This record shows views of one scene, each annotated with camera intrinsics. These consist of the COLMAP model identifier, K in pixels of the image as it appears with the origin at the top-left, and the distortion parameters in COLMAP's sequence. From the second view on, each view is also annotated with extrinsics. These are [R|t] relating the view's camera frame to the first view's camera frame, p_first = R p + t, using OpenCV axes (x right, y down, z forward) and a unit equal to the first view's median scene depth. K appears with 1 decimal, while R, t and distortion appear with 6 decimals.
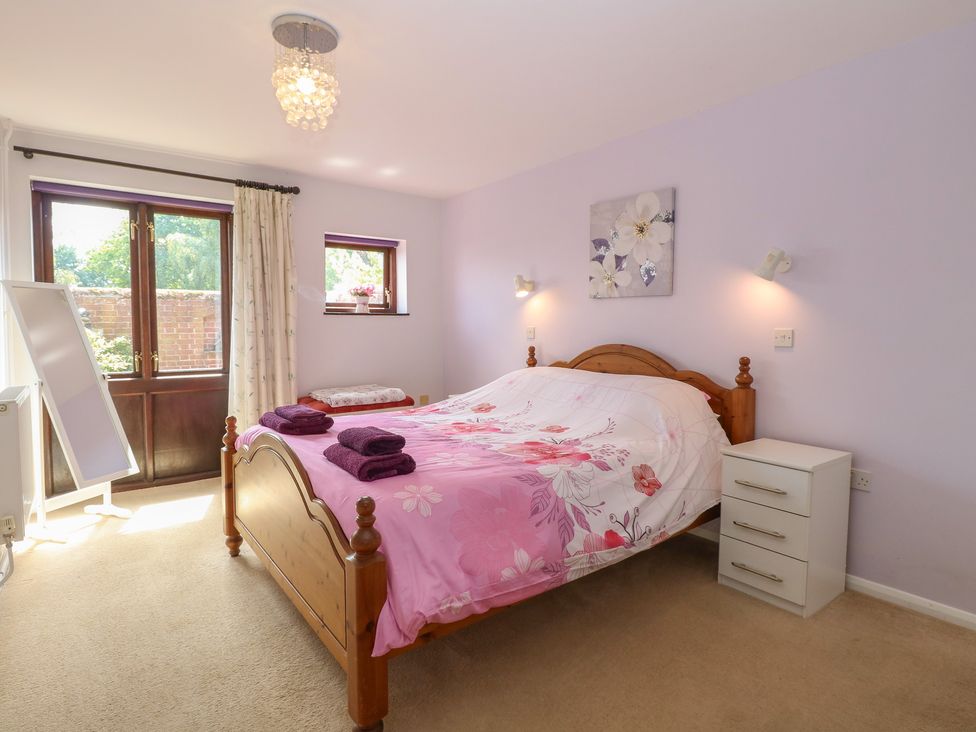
lens RADIAL K [[526.8, 0, 491.1], [0, 526.8, 356.7], [0, 0, 1]] dist [0.000974, -0.013509]
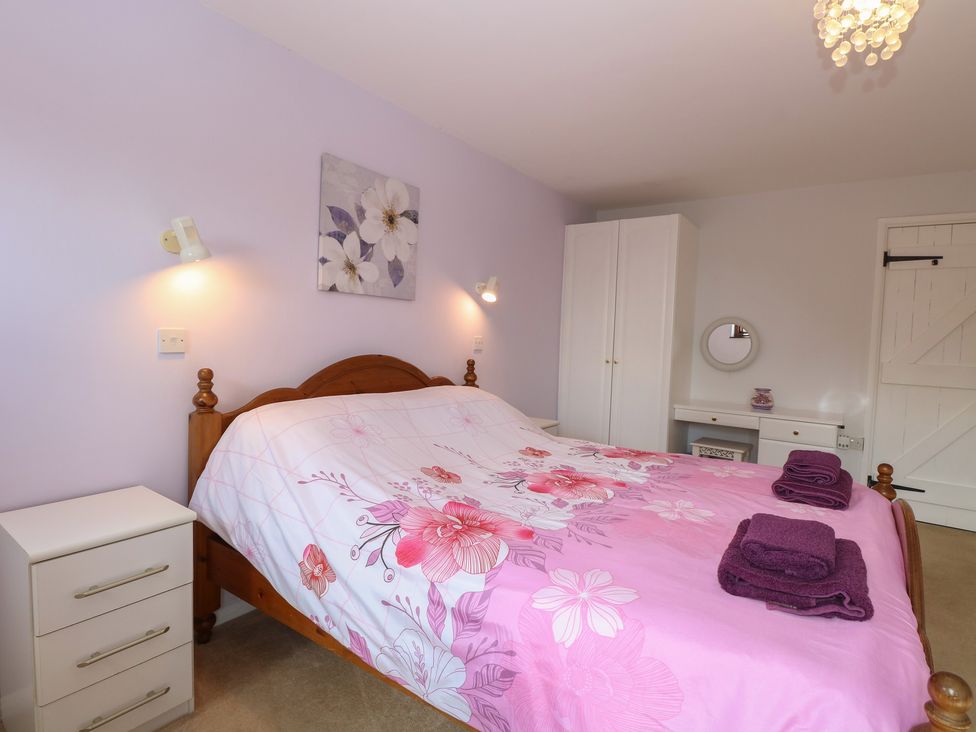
lens RADIAL K [[526.8, 0, 491.1], [0, 526.8, 356.7], [0, 0, 1]] dist [0.000974, -0.013509]
pose [[-0.303043, -0.027515, 0.952580, -0.555510], [0.050308, 0.997727, 0.044824, -0.047465], [-0.951648, 0.061506, -0.300970, 1.064746]]
